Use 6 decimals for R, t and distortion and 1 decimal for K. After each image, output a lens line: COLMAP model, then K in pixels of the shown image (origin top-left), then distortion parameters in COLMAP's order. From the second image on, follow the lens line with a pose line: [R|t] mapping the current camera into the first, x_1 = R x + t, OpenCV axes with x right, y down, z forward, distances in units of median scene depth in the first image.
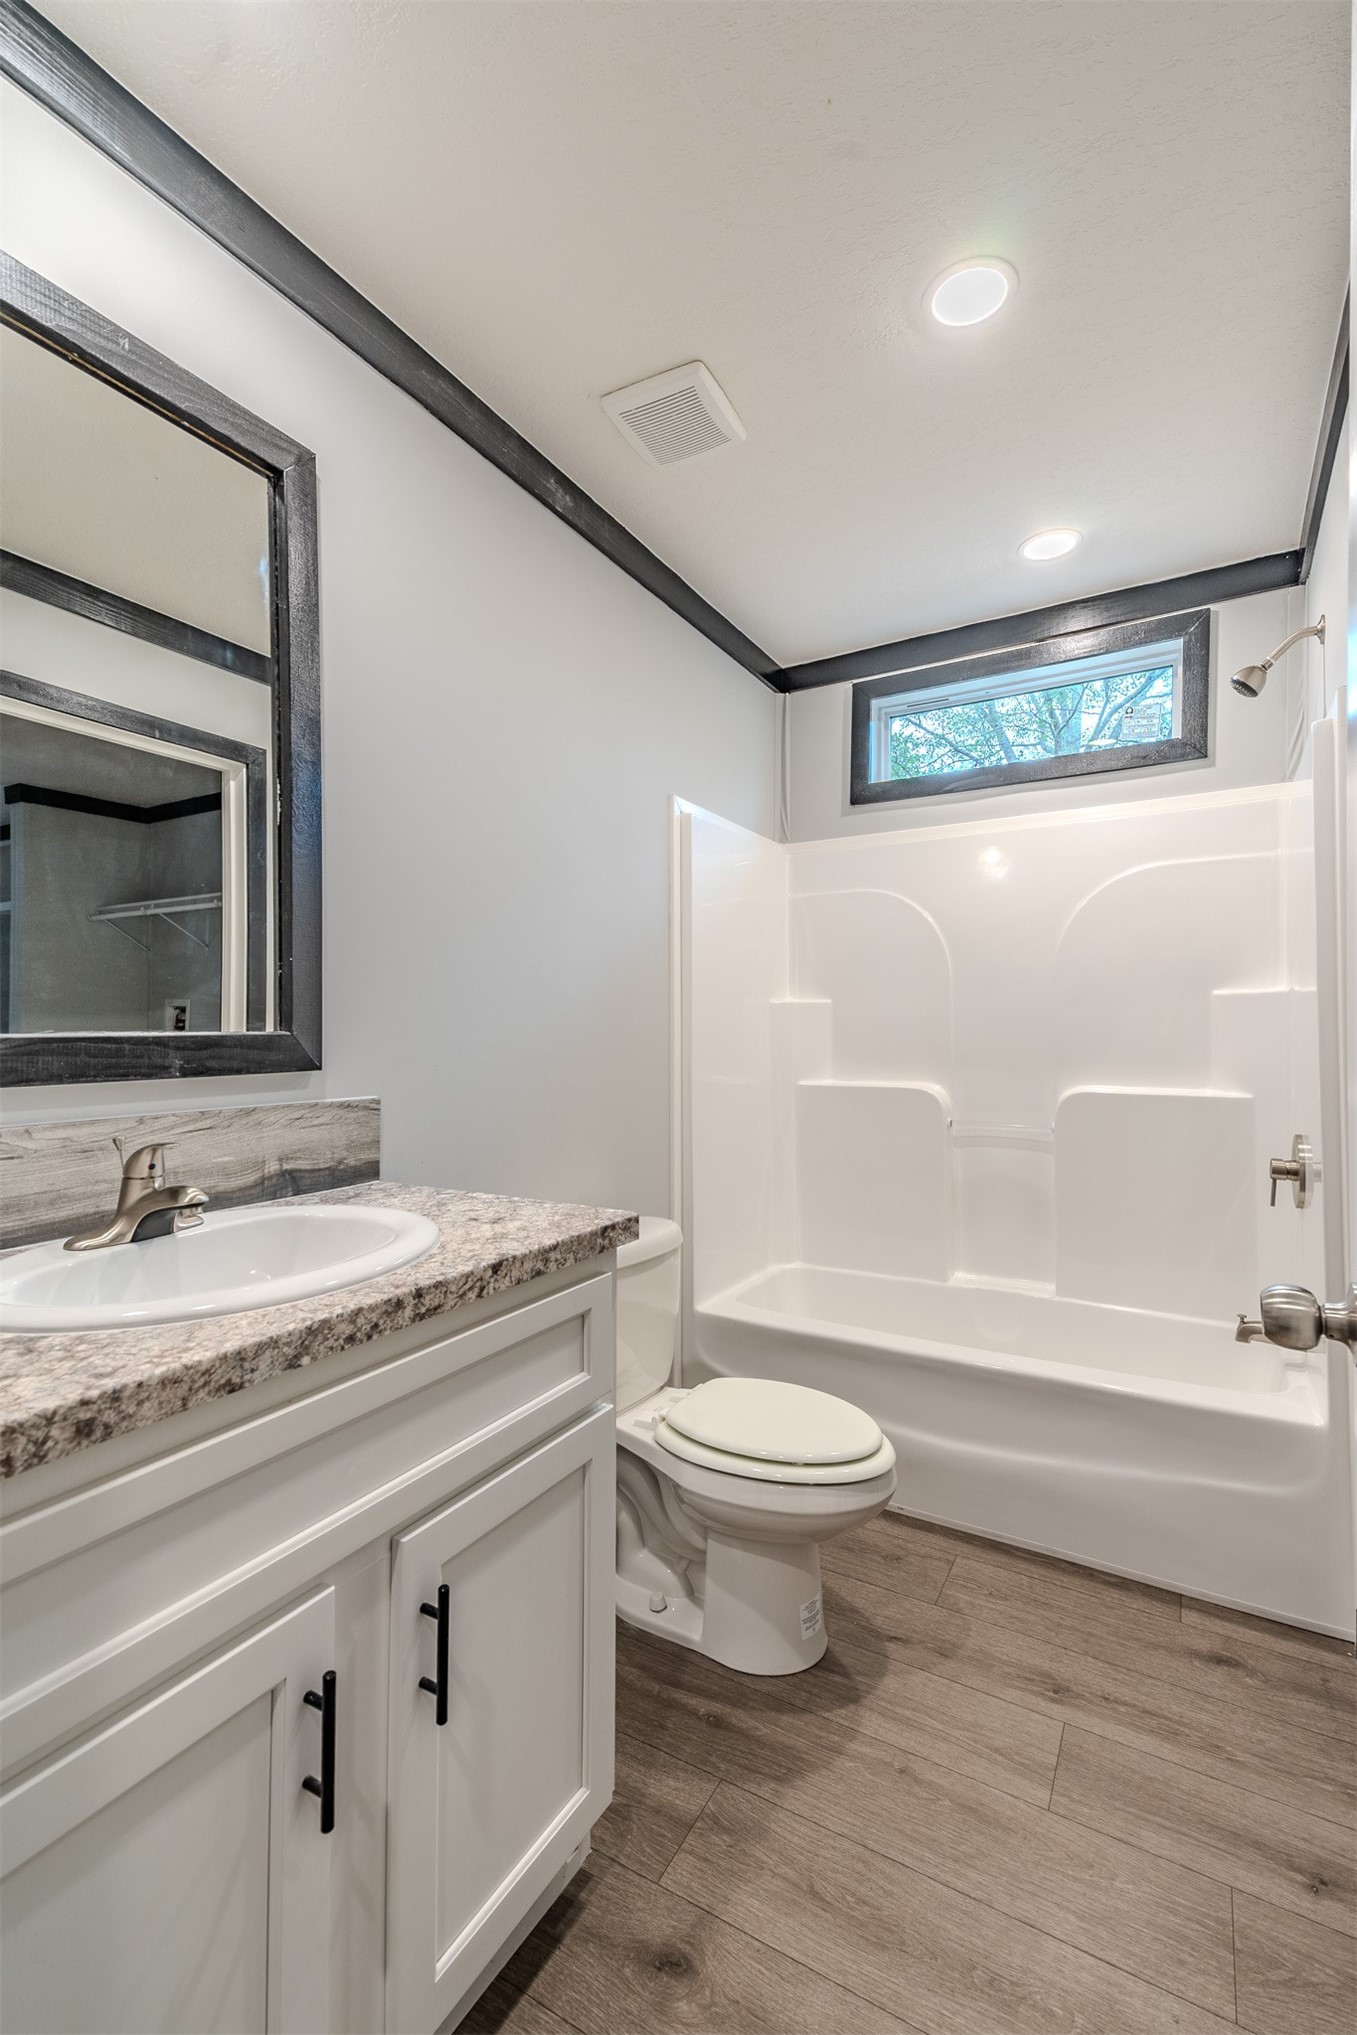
lens RADIAL K [[907.3, 0, 678.5], [0, 907.3, 1017.5], [0, 0, 1]] dist [0.055637, -0.018594]
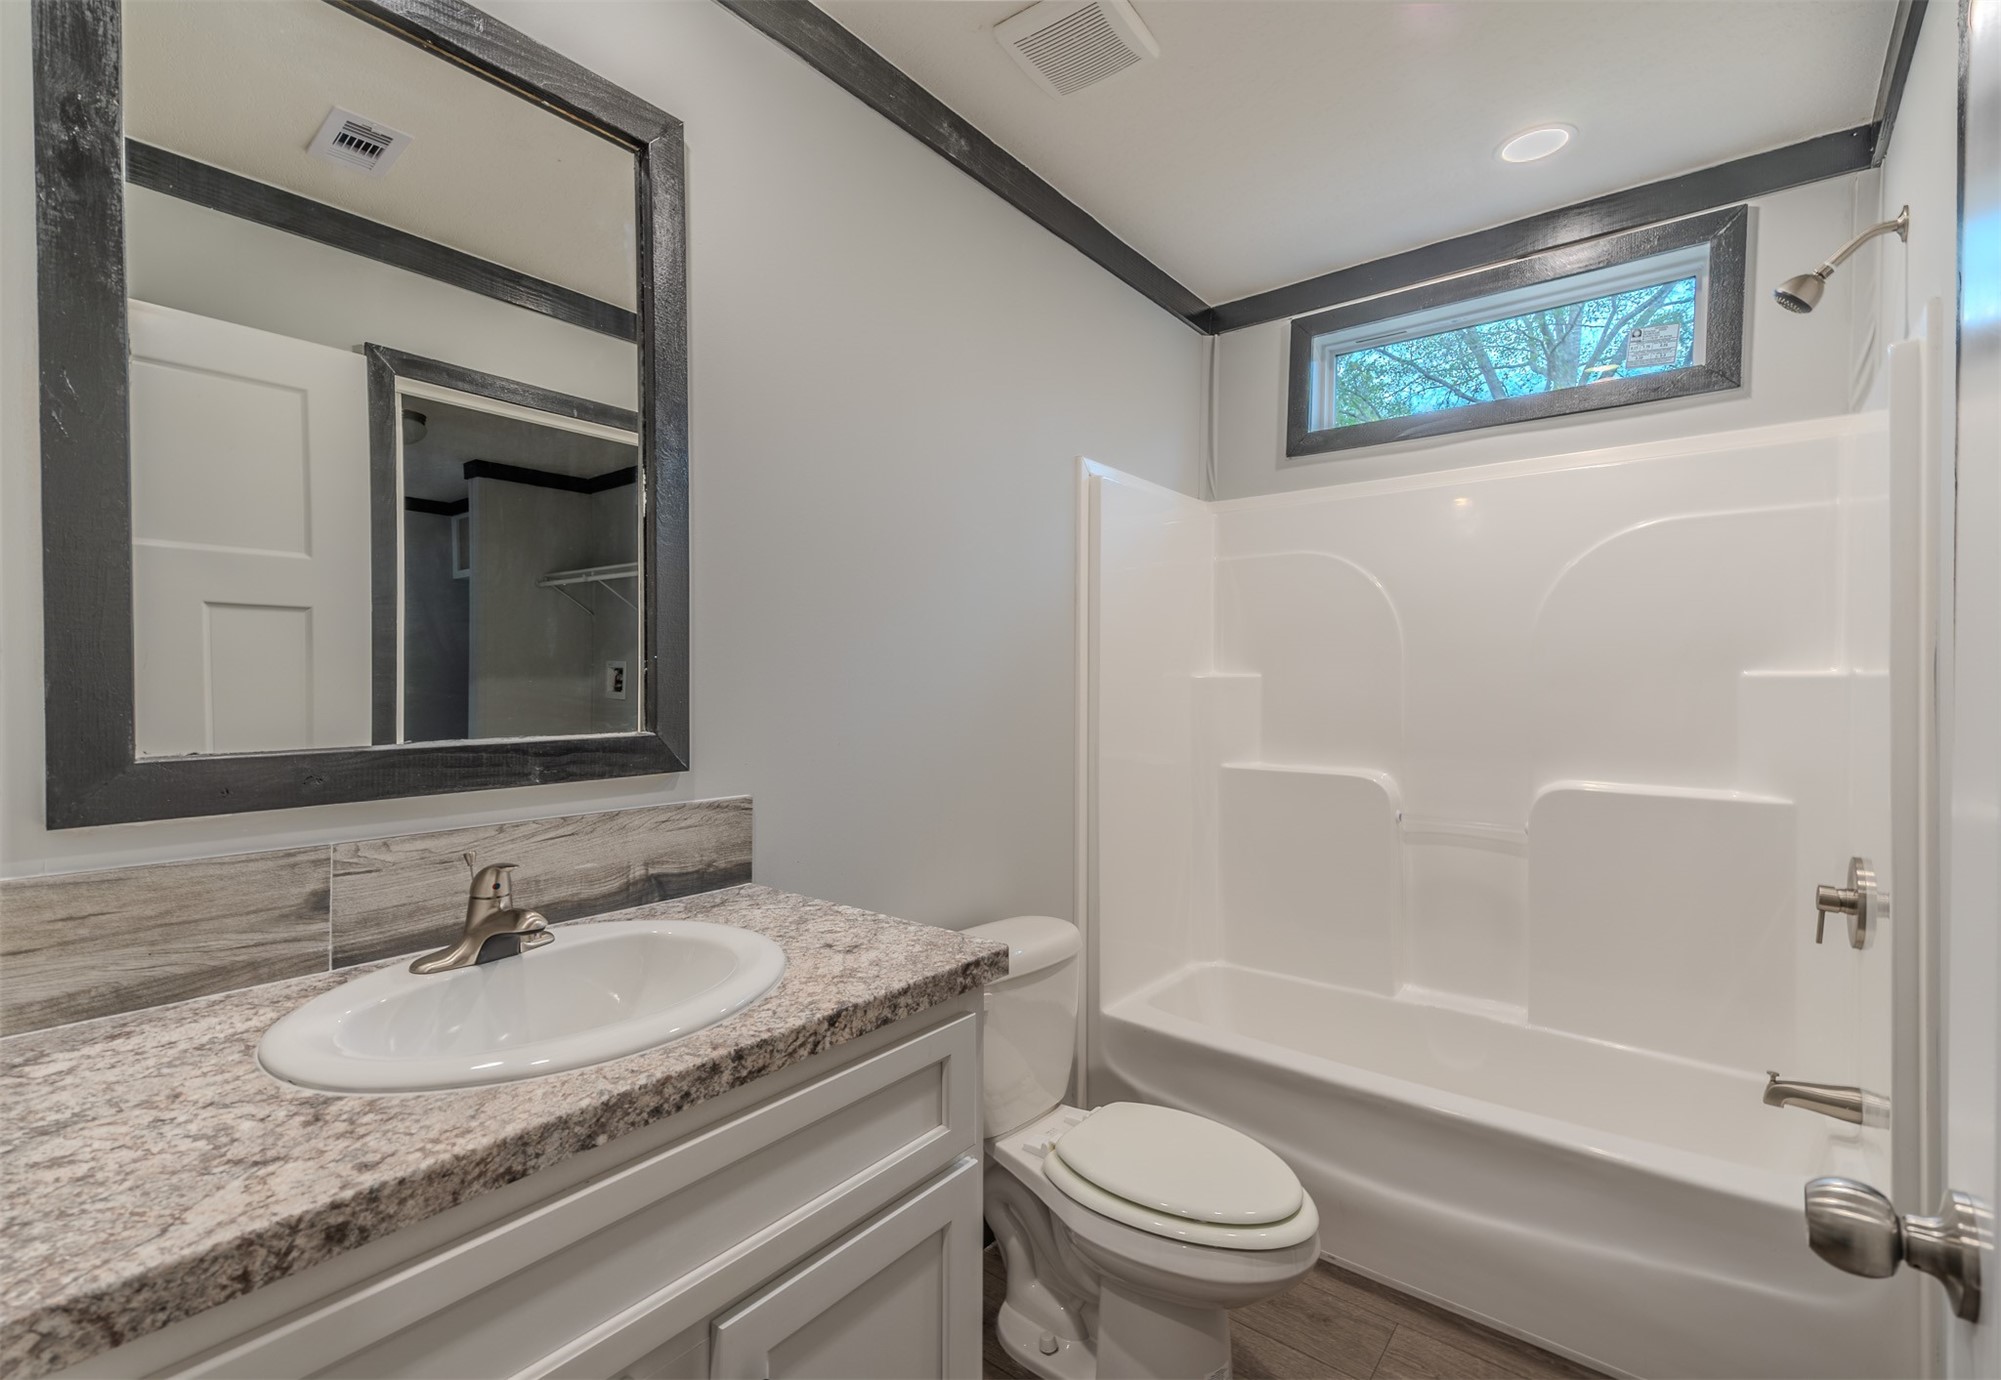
lens RADIAL K [[924.9, 0, 960.8], [0, 924.9, 689.5], [0, 0, 1]] dist [0.061247, -0.022253]
pose [[0.987026, 0.007462, -0.160385, 0.046272], [-0.004225, 0.999781, 0.020511, -0.047162], [0.160503, -0.019567, 0.986841, 0.079144]]
